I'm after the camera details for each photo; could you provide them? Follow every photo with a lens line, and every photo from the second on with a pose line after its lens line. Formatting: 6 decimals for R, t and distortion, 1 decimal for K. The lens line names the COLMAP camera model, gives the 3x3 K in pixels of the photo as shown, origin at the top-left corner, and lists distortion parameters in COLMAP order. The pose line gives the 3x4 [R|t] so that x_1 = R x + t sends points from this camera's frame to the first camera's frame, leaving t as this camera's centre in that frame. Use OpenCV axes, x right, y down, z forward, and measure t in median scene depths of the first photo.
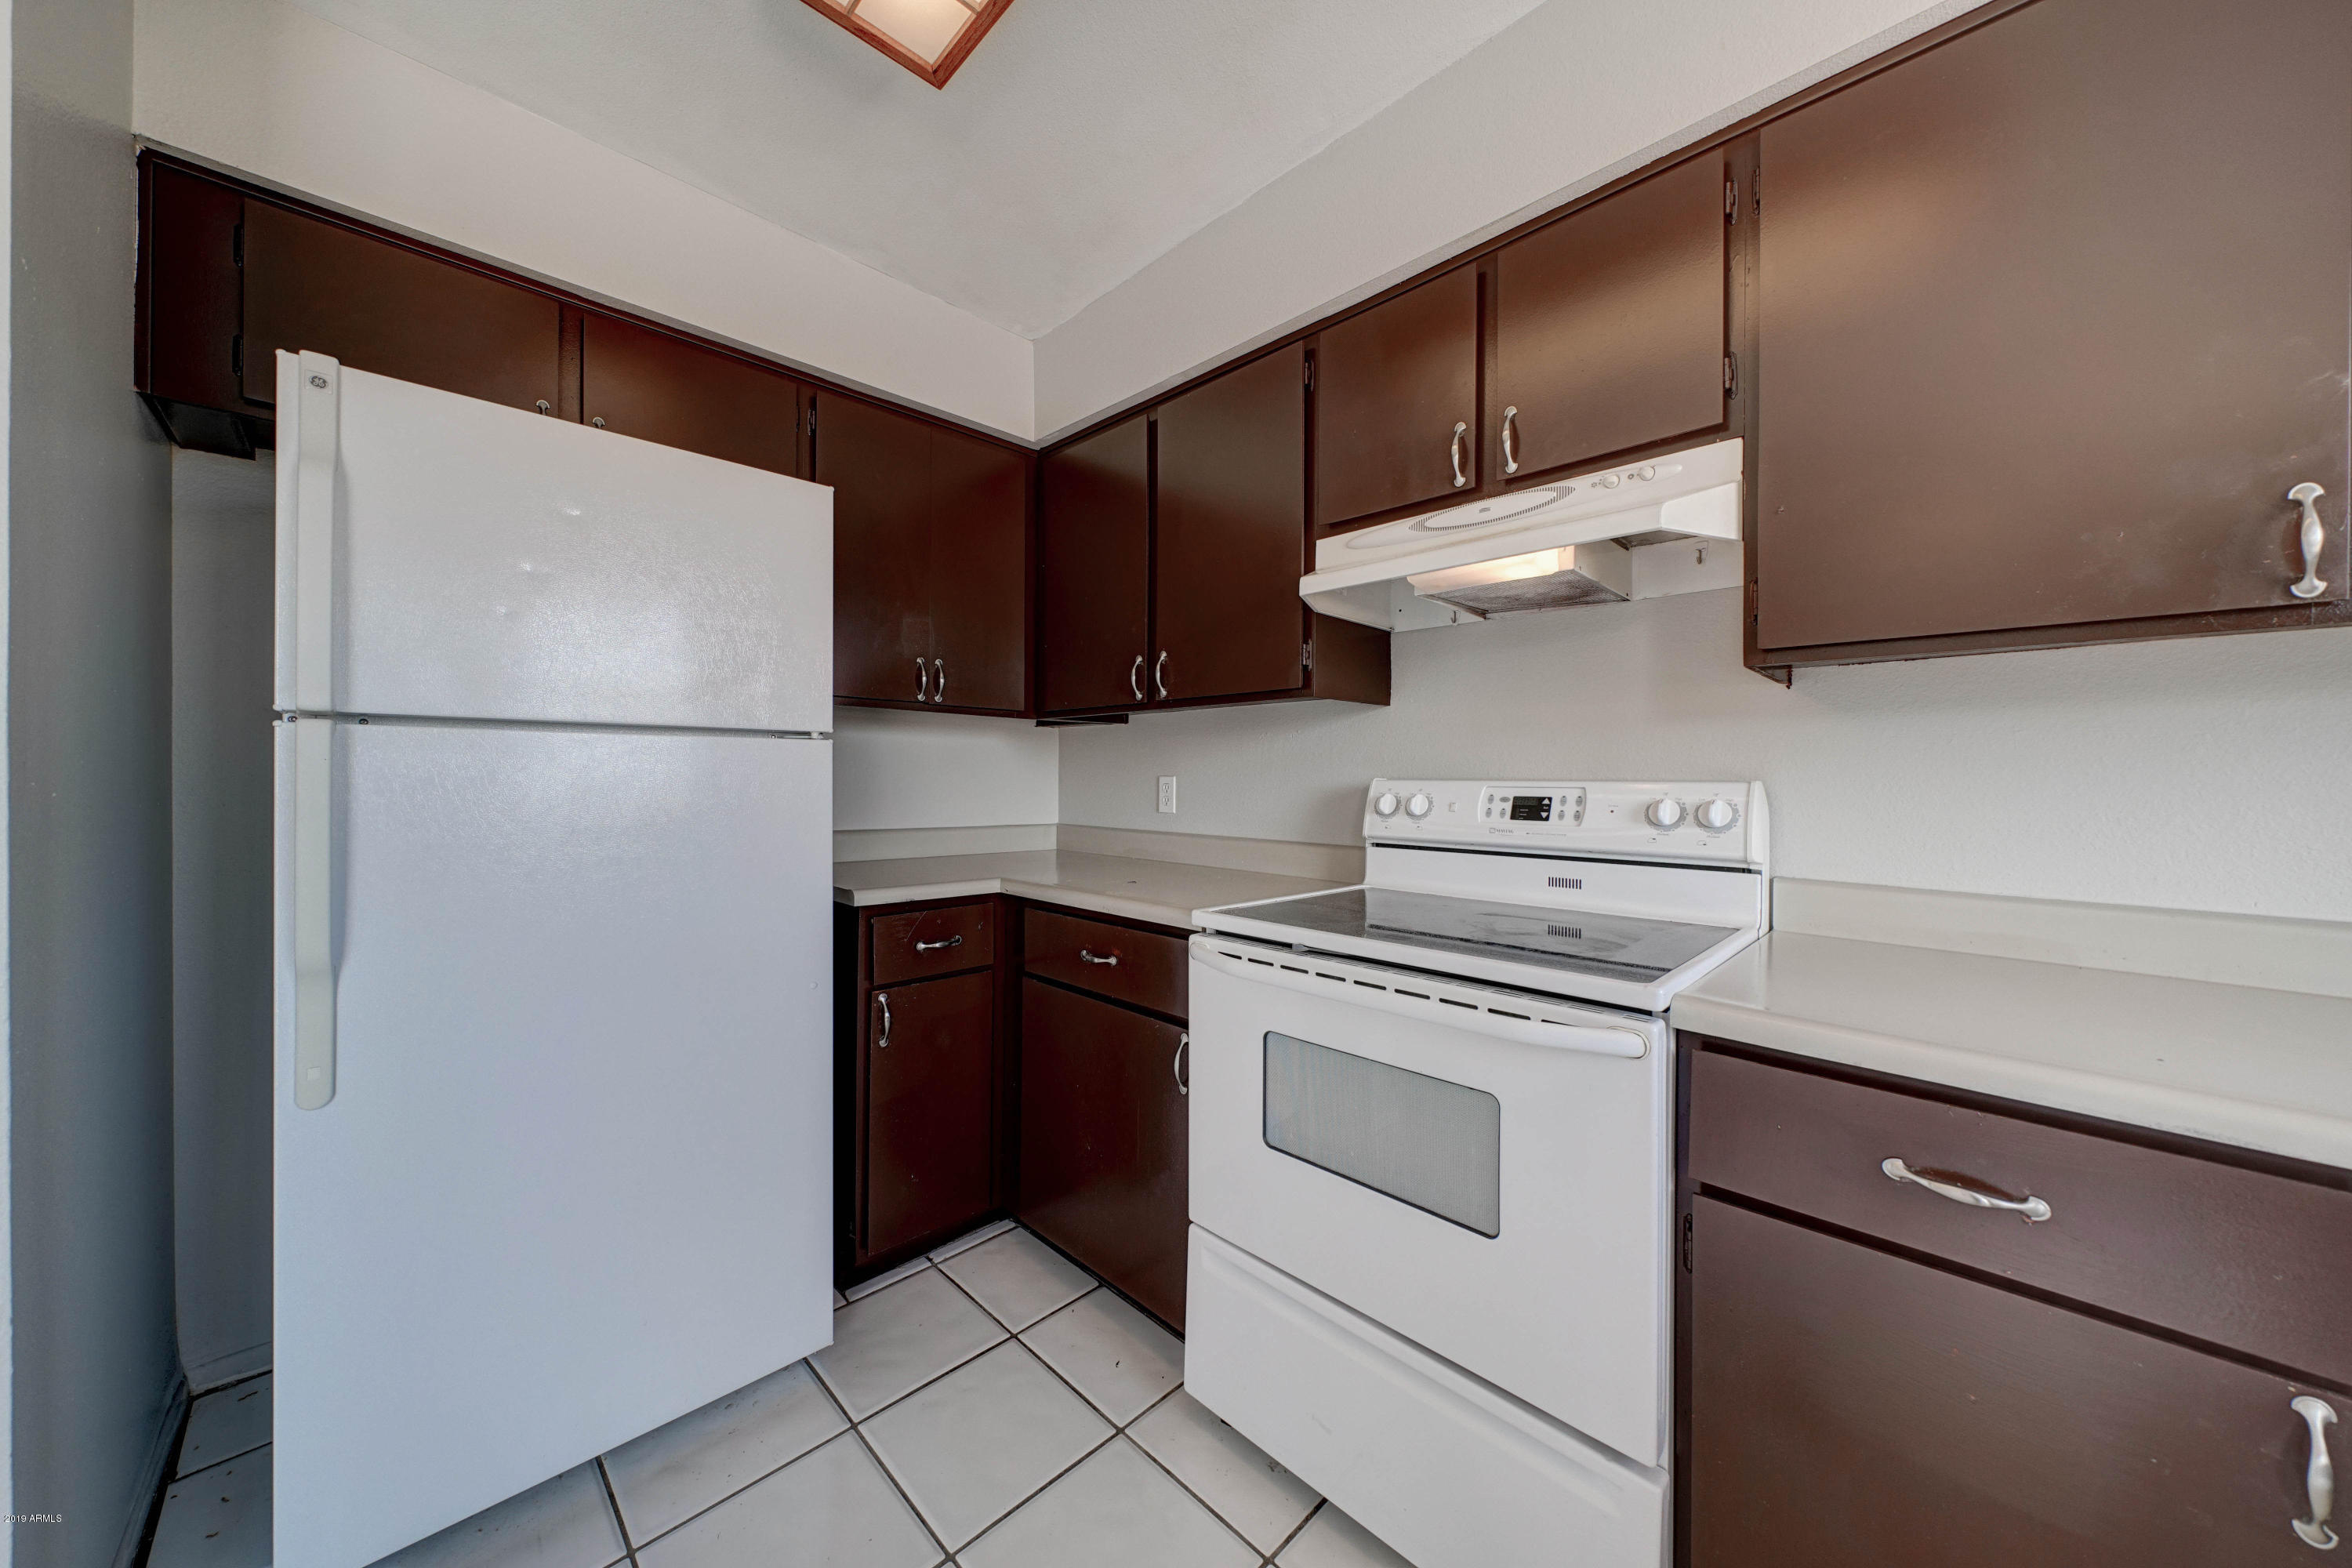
lens RADIAL K [[810.6, 0, 1180.5], [0, 810.6, 776.0], [0, 0, 1]] dist [-0.002120, -0.000203]
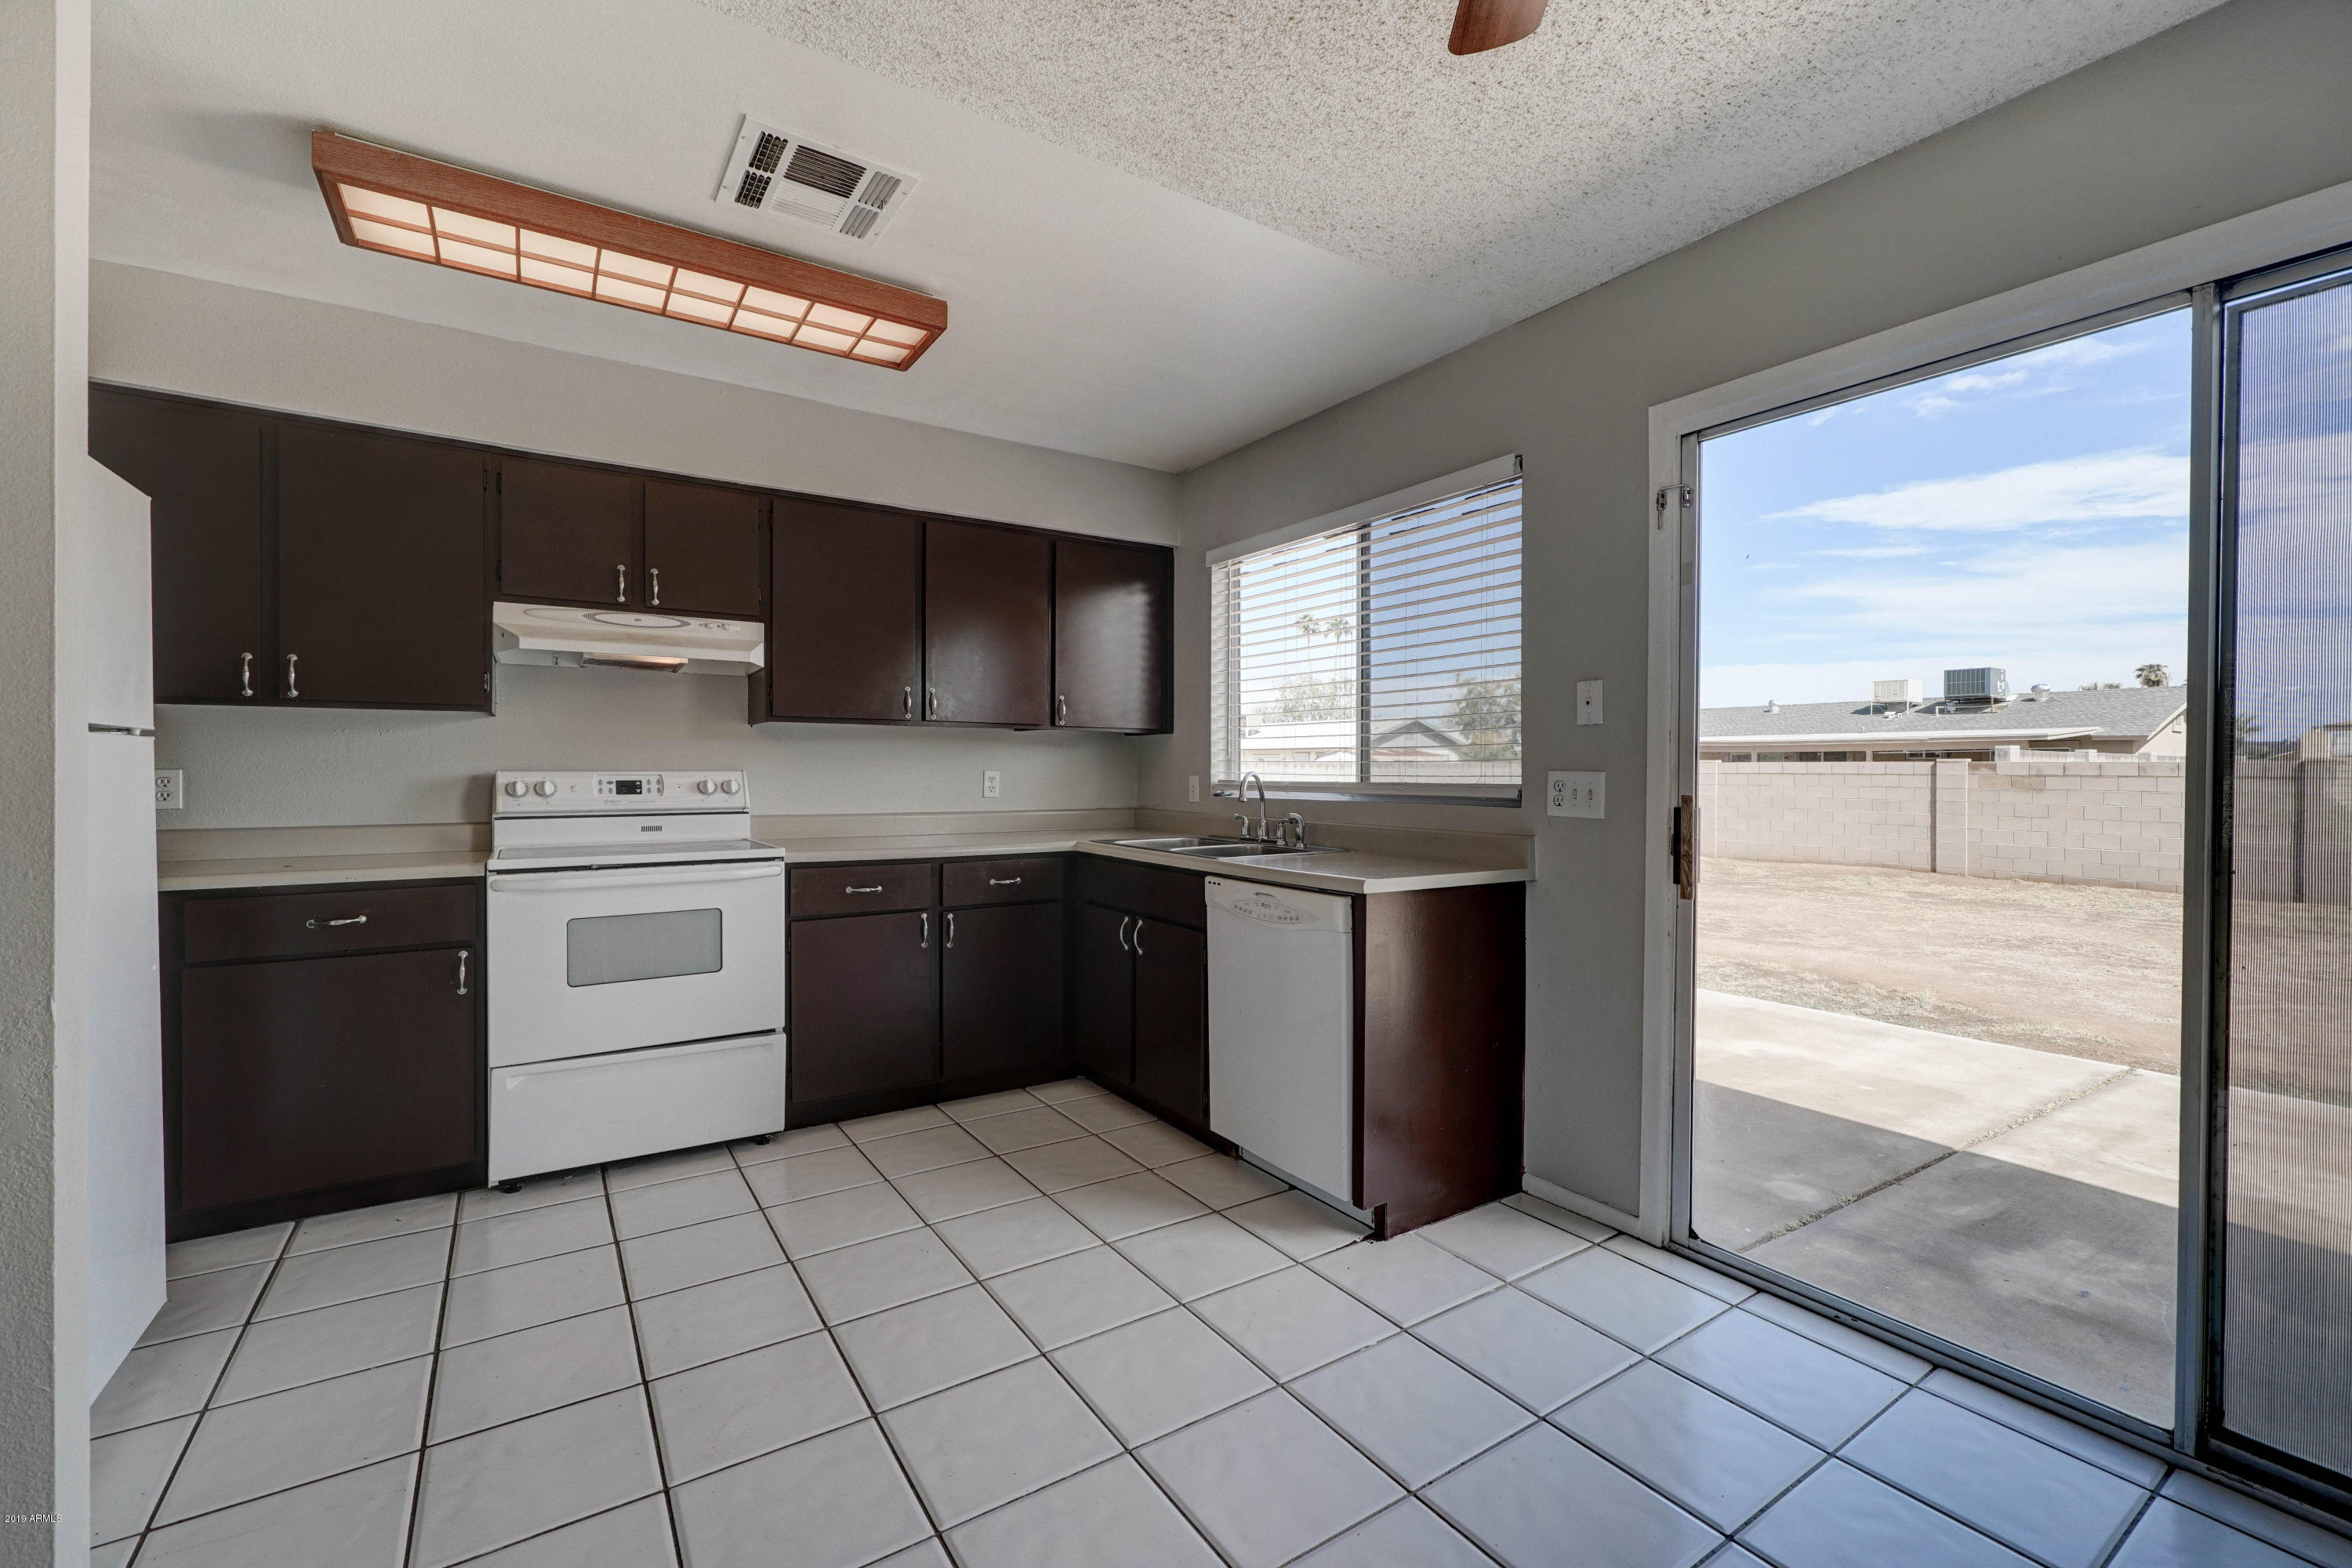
lens RADIAL K [[977.3, 0, 1178.8], [0, 977.3, 778.3], [0, 0, 1]] dist [-0.001216, 0.000090]
pose [[0.198973, -0.013780, 0.979908, -1.389940], [-0.000634, 0.999899, 0.014190, -0.009144], [-0.980005, -0.003445, 0.198944, -0.555387]]
